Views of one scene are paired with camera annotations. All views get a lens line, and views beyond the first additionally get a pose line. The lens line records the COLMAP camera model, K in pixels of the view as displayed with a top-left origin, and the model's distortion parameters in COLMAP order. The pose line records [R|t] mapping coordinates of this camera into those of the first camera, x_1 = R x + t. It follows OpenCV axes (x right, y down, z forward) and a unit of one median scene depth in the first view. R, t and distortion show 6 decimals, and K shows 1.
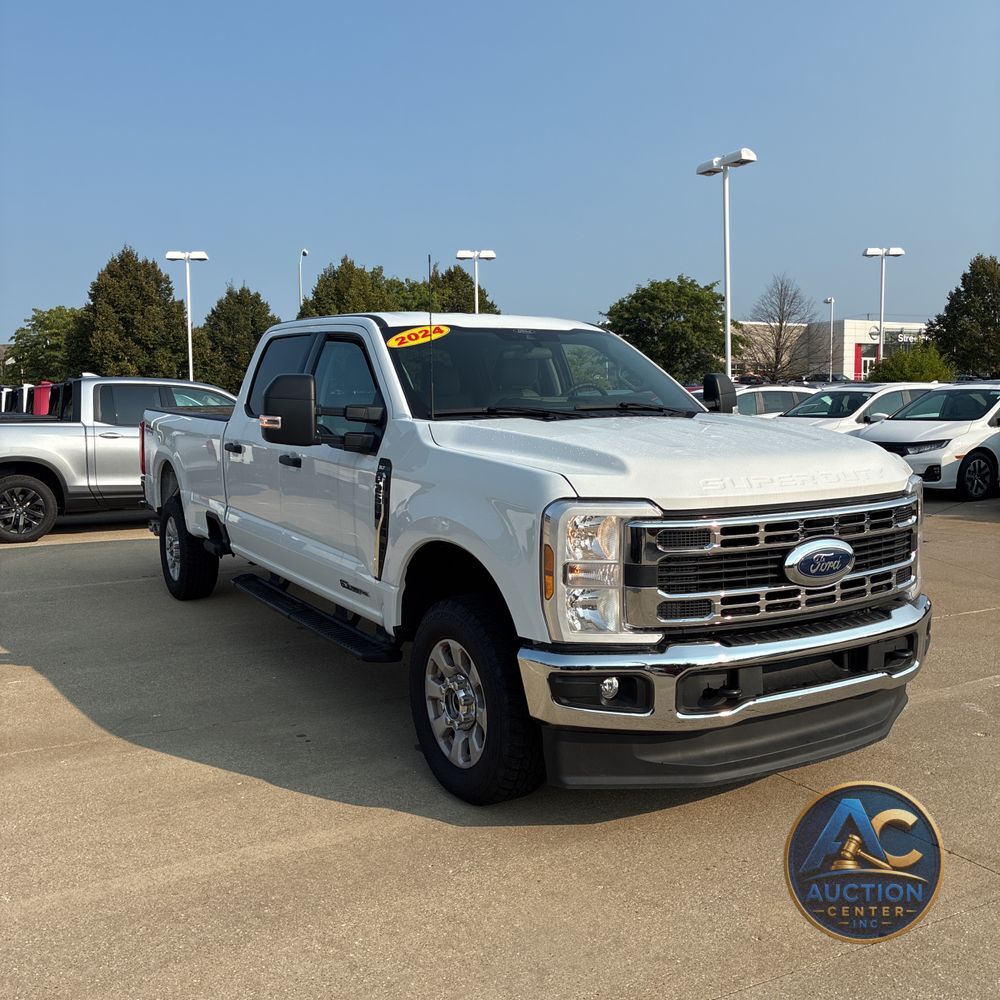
lens RADIAL K [[1007.2, 0, 499.3], [0, 1007.2, 476.9], [0, 0, 1]] dist [0.023863, -0.011680]
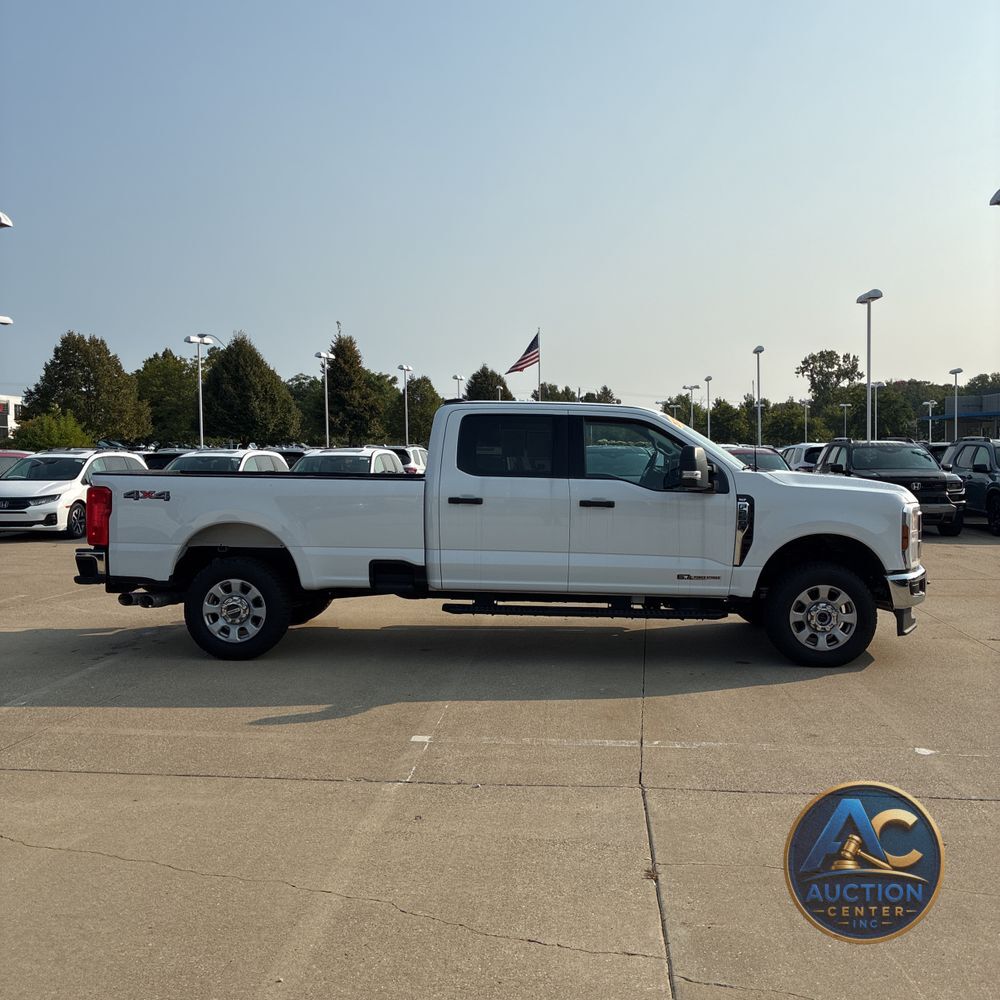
lens RADIAL K [[986.6, 0, 491.1], [0, 986.6, 498.3], [0, 0, 1]] dist [0.021544, 0.007825]
pose [[0.562284, -0.032047, 0.826323, -1.433313], [0.066908, 0.997736, -0.006833, -0.023811], [-0.824233, 0.059130, 0.563155, 0.329802]]
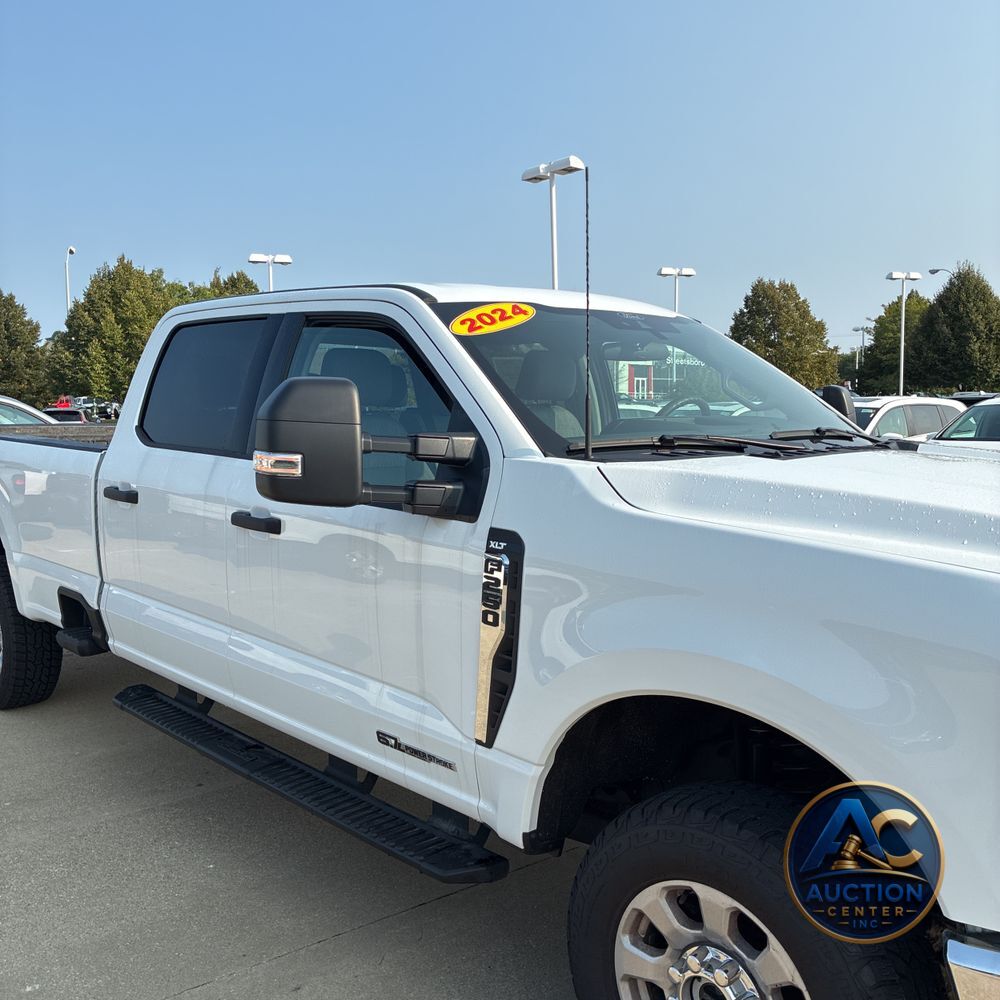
lens RADIAL K [[1012.4, 0, 488.0], [0, 1012.4, 471.0], [0, 0, 1]] dist [-0.000803, 0.003071]
pose [[0.977677, -0.007074, 0.209992, -0.195685], [0.011290, 0.999758, -0.018884, -0.032901], [-0.209808, 0.020834, 0.977521, 0.371336]]
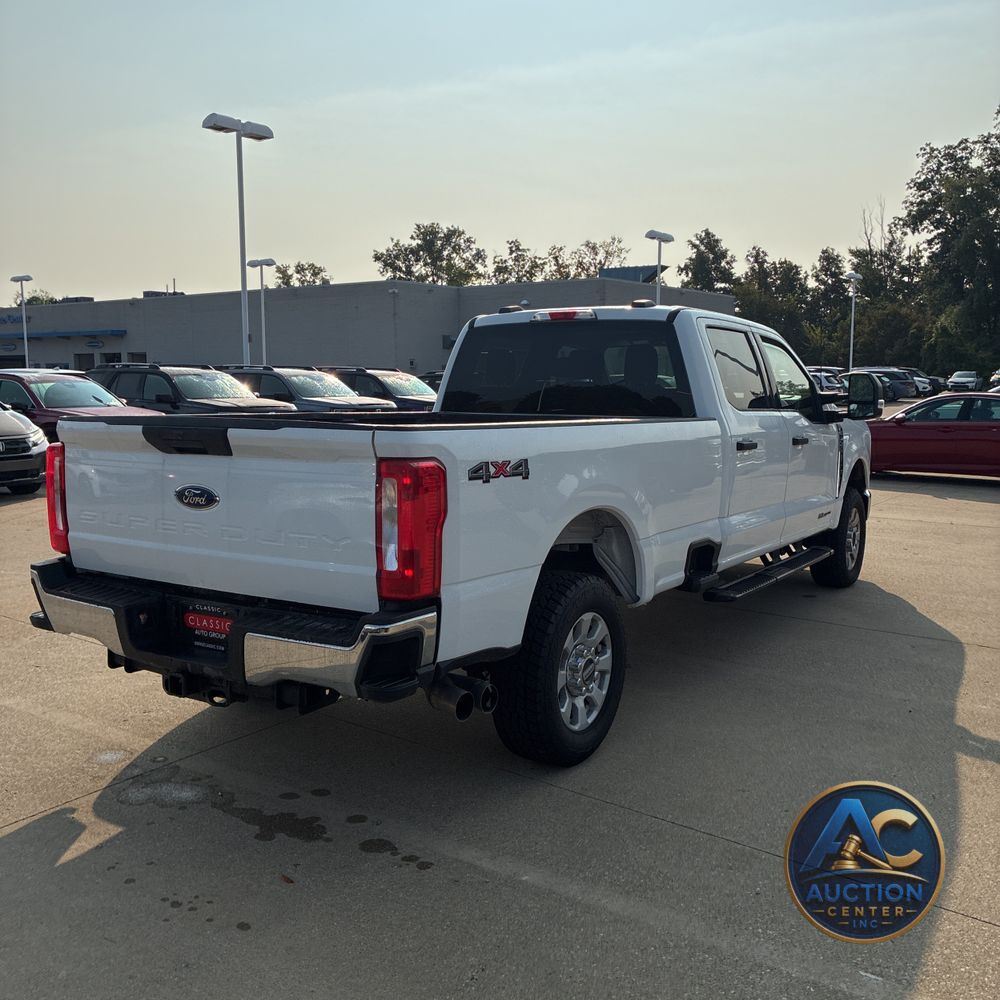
lens RADIAL K [[986.6, 0, 491.1], [0, 986.6, 498.3], [0, 0, 1]] dist [0.021544, 0.007825]
pose [[-0.416656, -0.100472, 0.903495, -1.124985], [0.075946, 0.986552, 0.144731, -0.147735], [-0.905886, 0.128920, -0.403423, 1.808921]]
